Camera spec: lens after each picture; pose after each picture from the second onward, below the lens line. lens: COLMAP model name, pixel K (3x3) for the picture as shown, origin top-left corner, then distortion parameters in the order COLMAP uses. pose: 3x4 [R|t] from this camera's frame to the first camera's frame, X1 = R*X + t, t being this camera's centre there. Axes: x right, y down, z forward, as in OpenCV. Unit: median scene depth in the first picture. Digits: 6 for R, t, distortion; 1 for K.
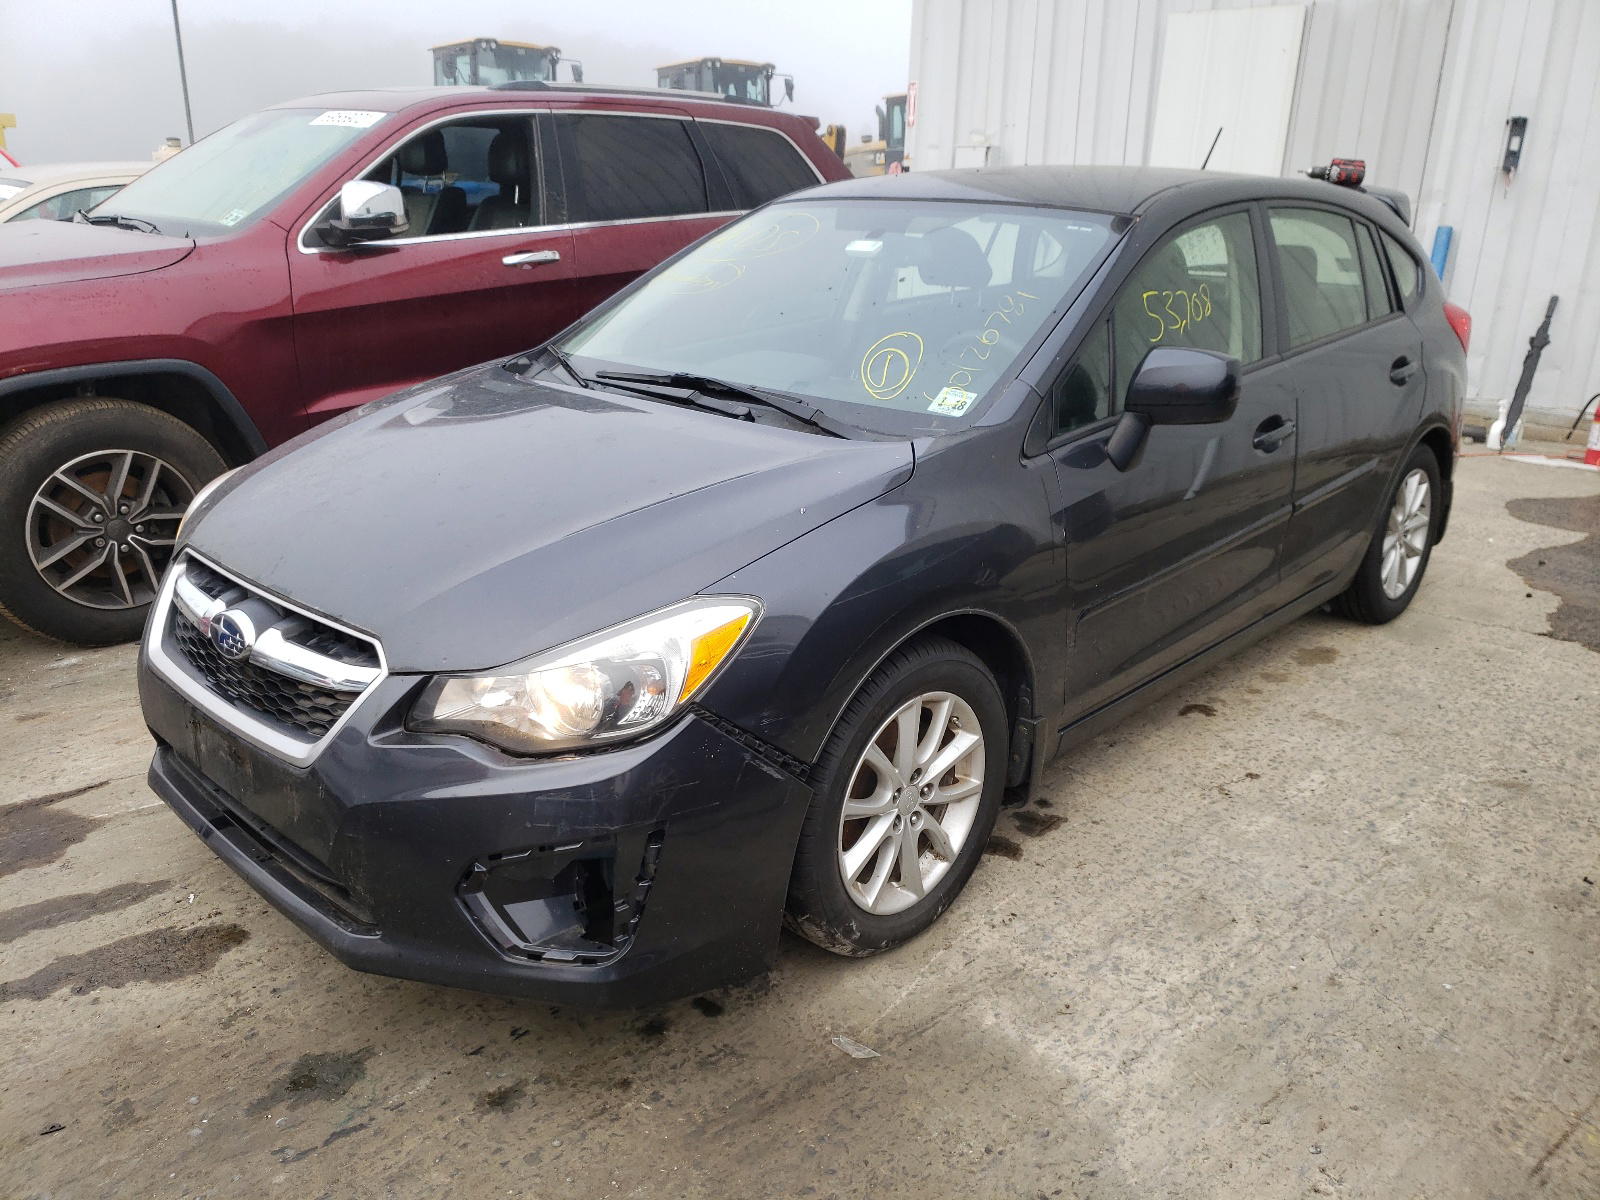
lens RADIAL K [[1239.1, 0, 847.2], [0, 1239.1, 575.9], [0, 0, 1]] dist [0.013134, 0.001325]
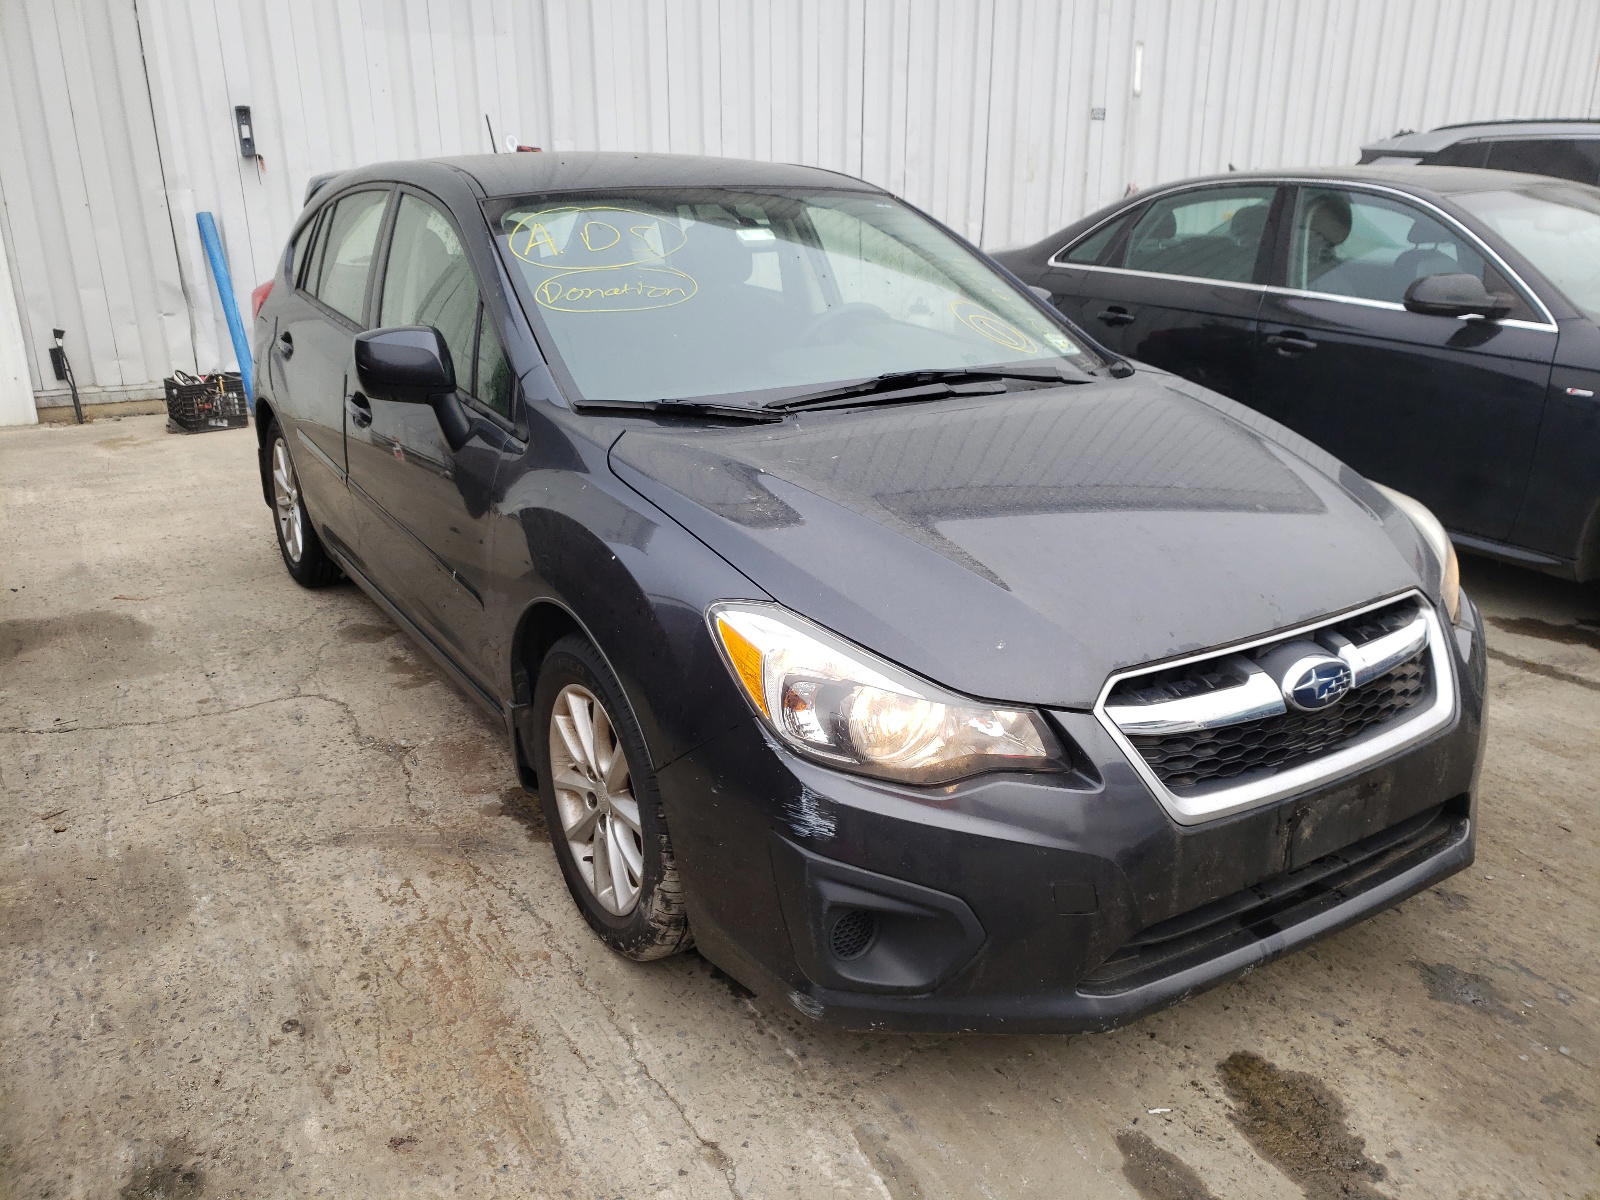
lens RADIAL K [[1209.0, 0, 800.0], [0, 1209.0, 600.0], [0, 0, 1]] dist [0.026875, -0.005132]
pose [[0.277506, -0.331782, 0.901616, -1.087030], [0.303229, 0.920753, 0.245494, -0.265308], [-0.911615, 0.205270, 0.356120, 0.814013]]
